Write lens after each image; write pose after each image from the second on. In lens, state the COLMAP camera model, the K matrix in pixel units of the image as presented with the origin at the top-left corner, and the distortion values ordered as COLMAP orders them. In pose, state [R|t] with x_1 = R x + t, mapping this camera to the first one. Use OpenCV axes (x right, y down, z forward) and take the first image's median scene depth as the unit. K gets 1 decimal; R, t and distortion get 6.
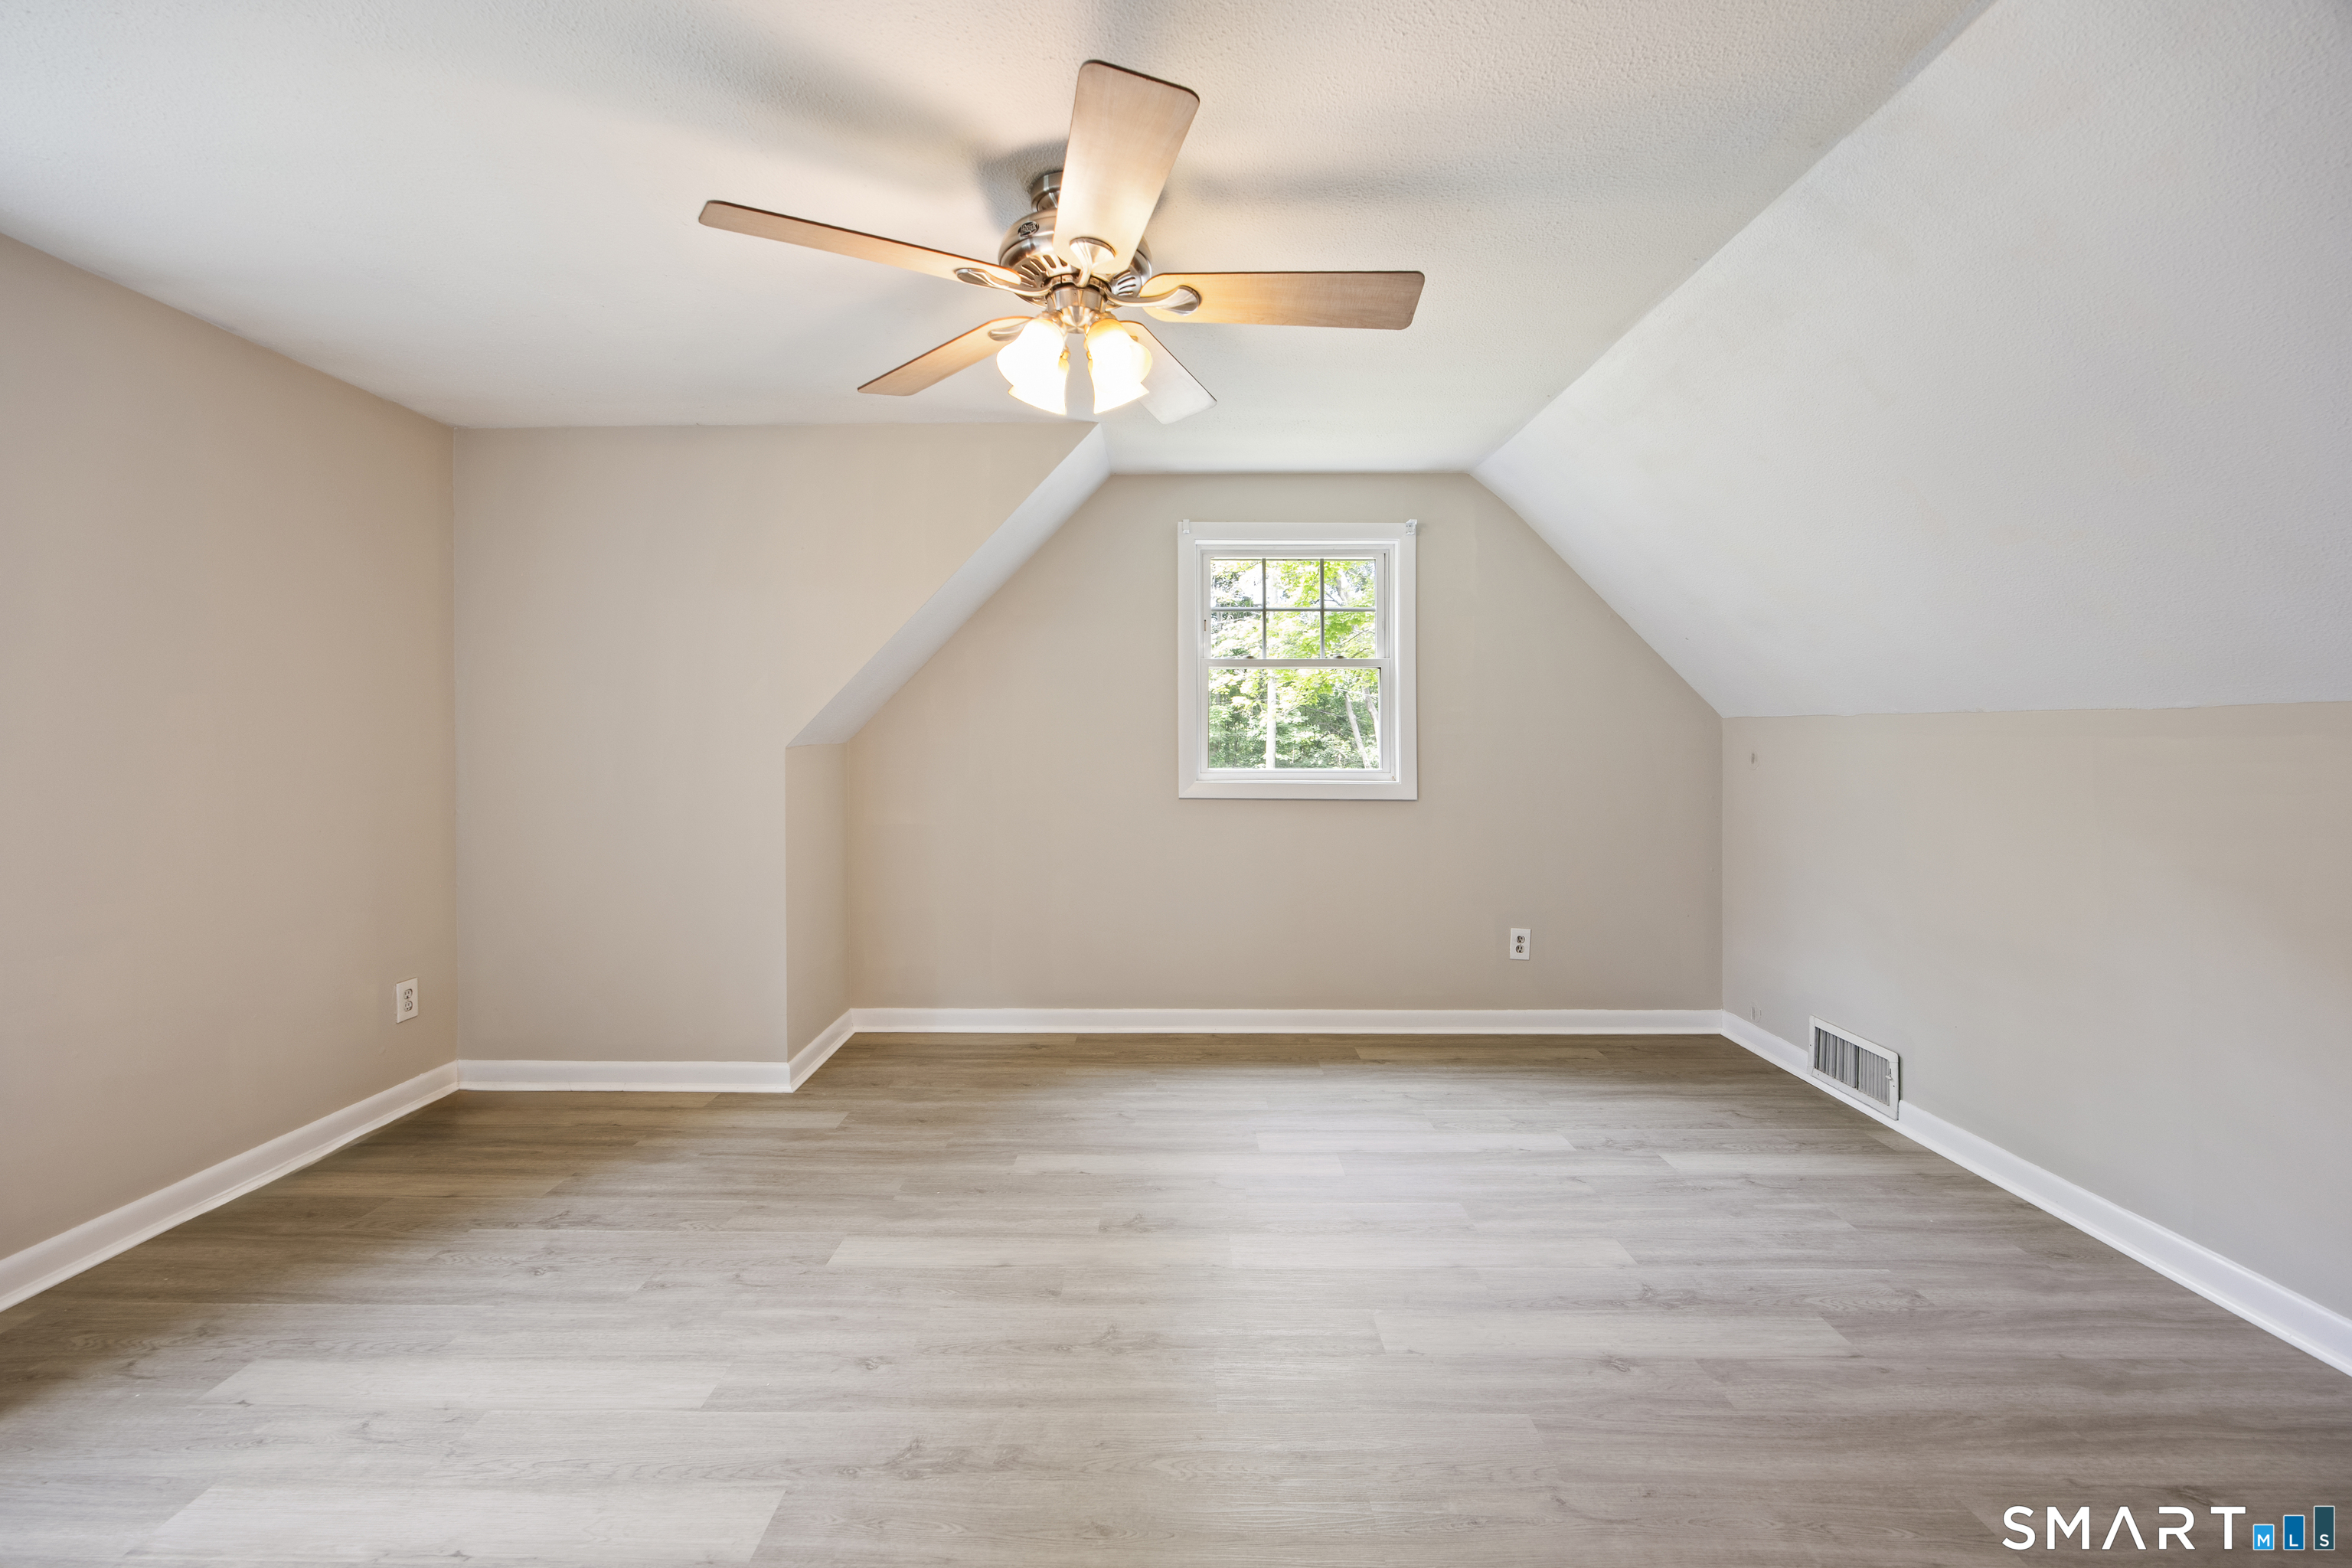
lens RADIAL K [[944.8, 0, 1163.6], [0, 944.8, 743.0], [0, 0, 1]] dist [-0.000283, -0.000004]
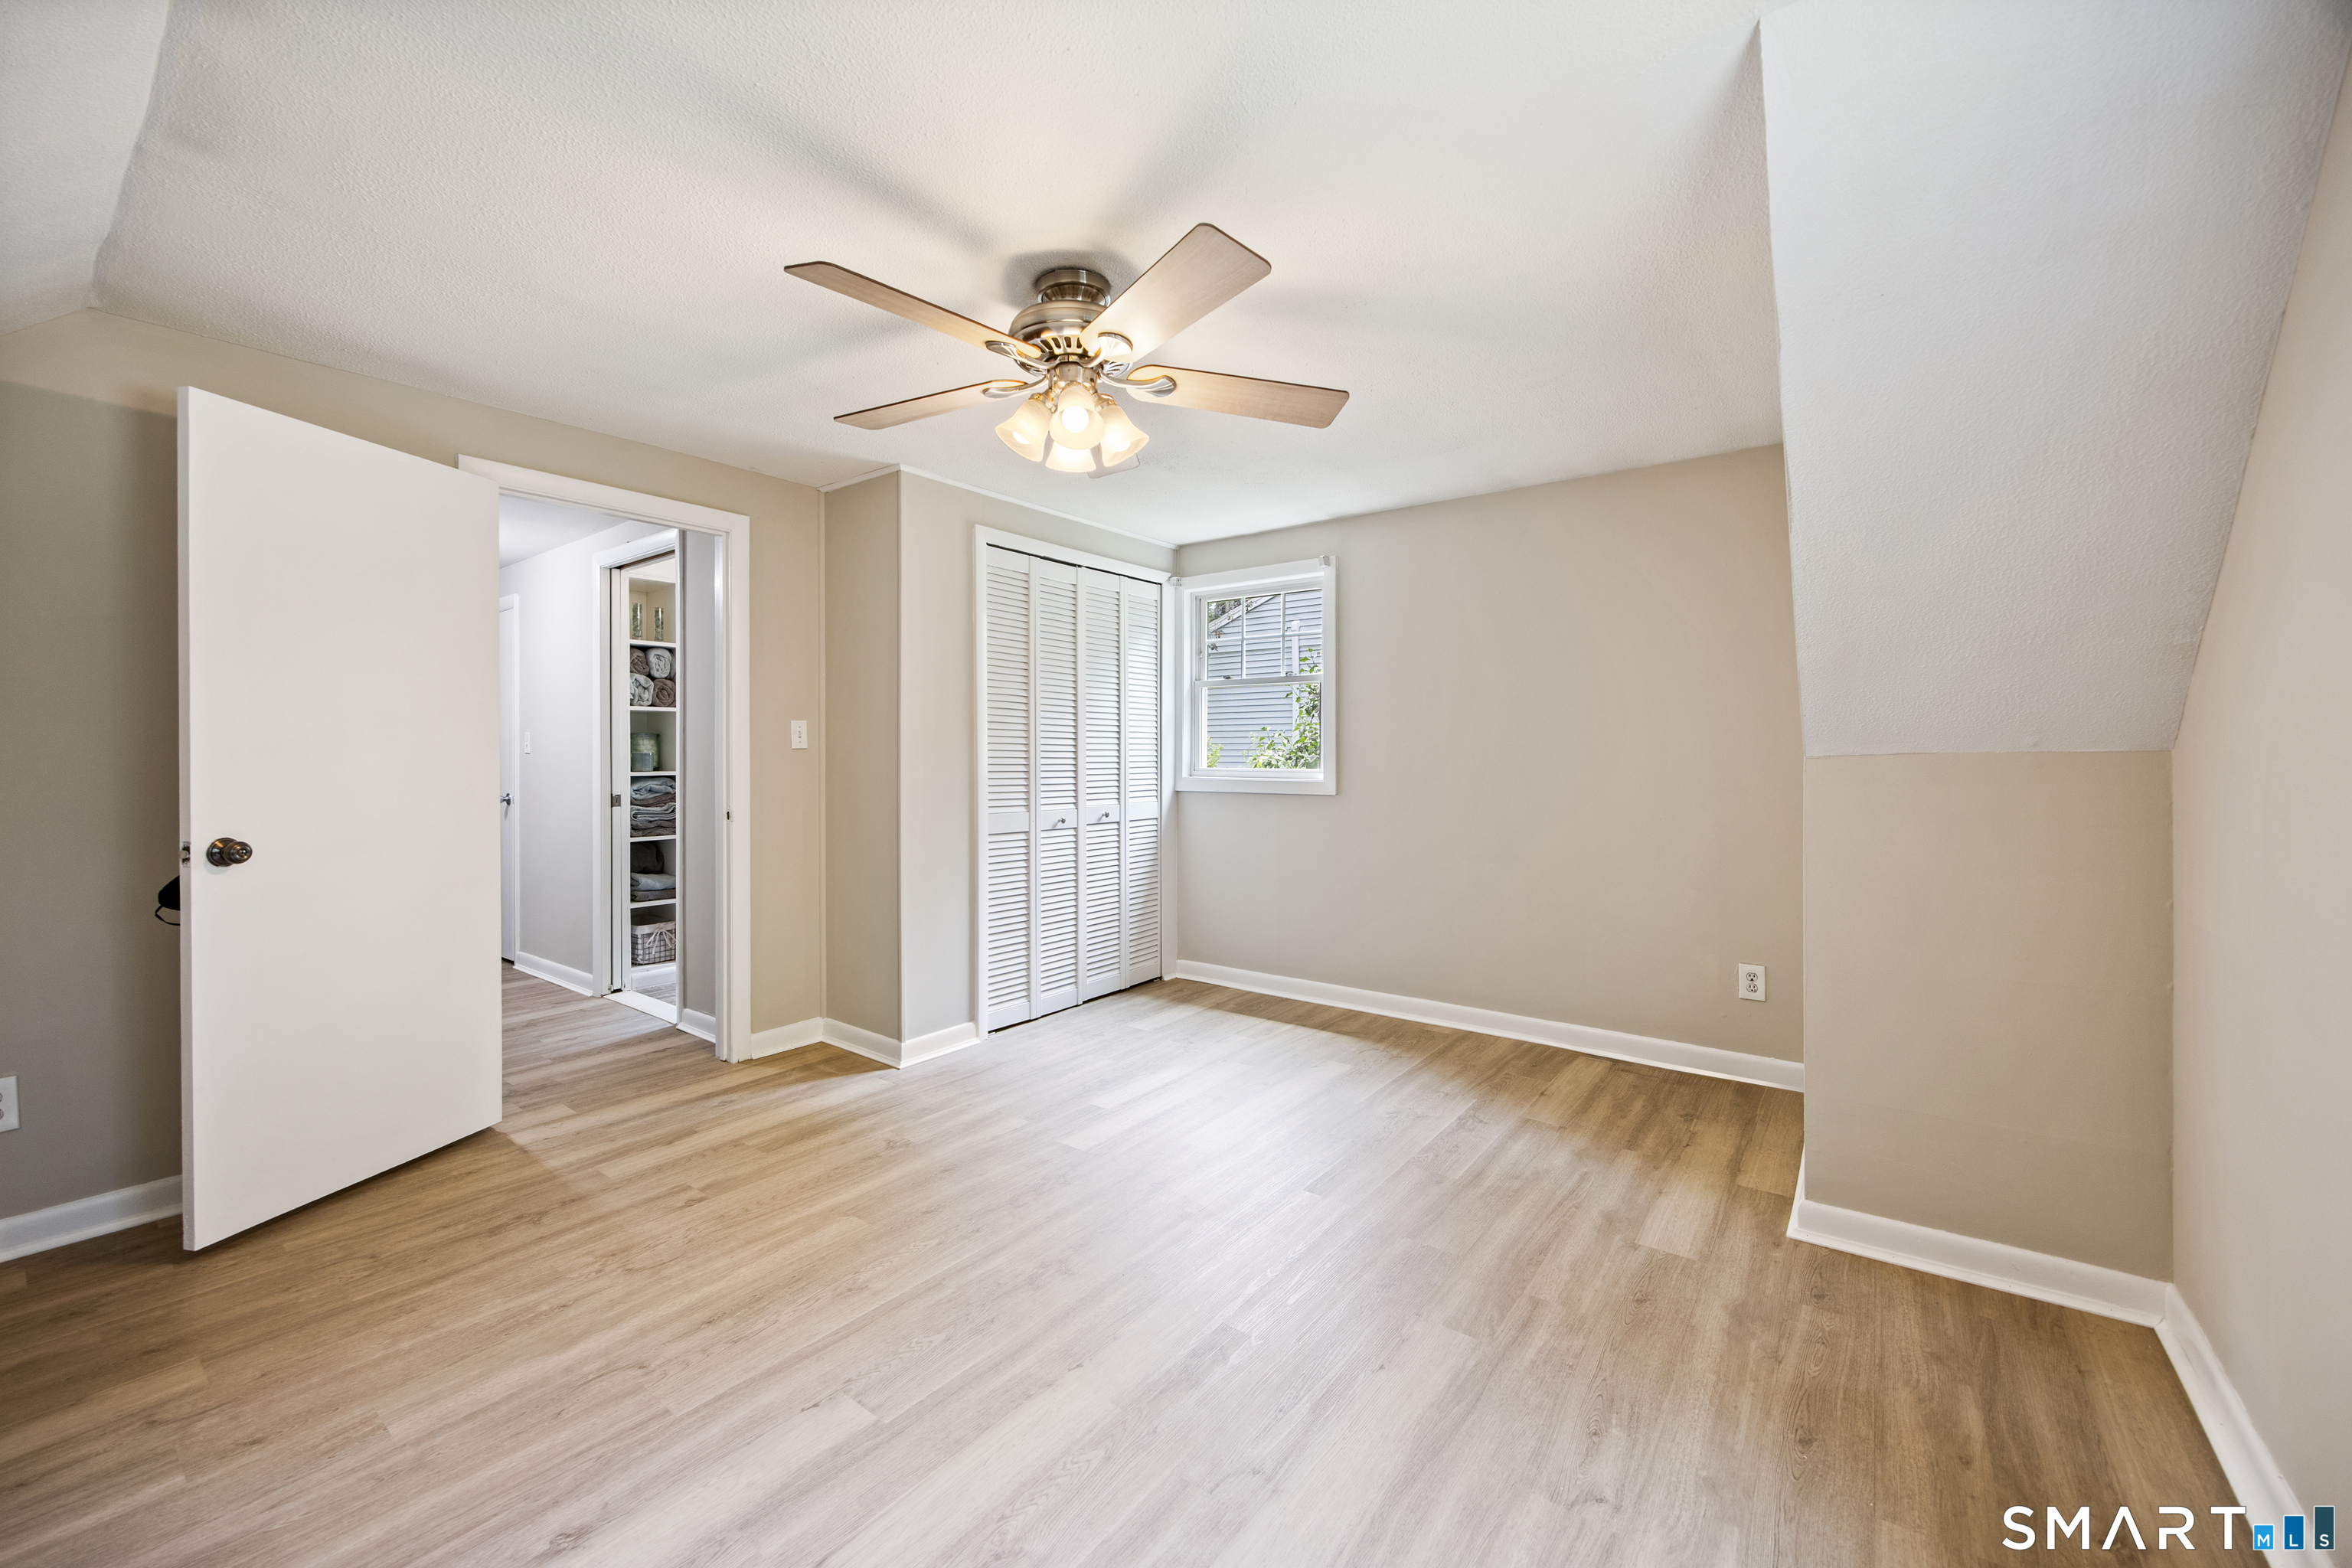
lens RADIAL K [[927.1, 0, 1182.2], [0, 927.1, 758.7], [0, 0, 1]] dist [0.001465, 0.000337]
pose [[-0.591719, 0.007512, -0.806109, 0.550871], [-0.002065, 0.999939, 0.010834, -0.000458], [0.806141, 0.008075, -0.591668, 1.289608]]
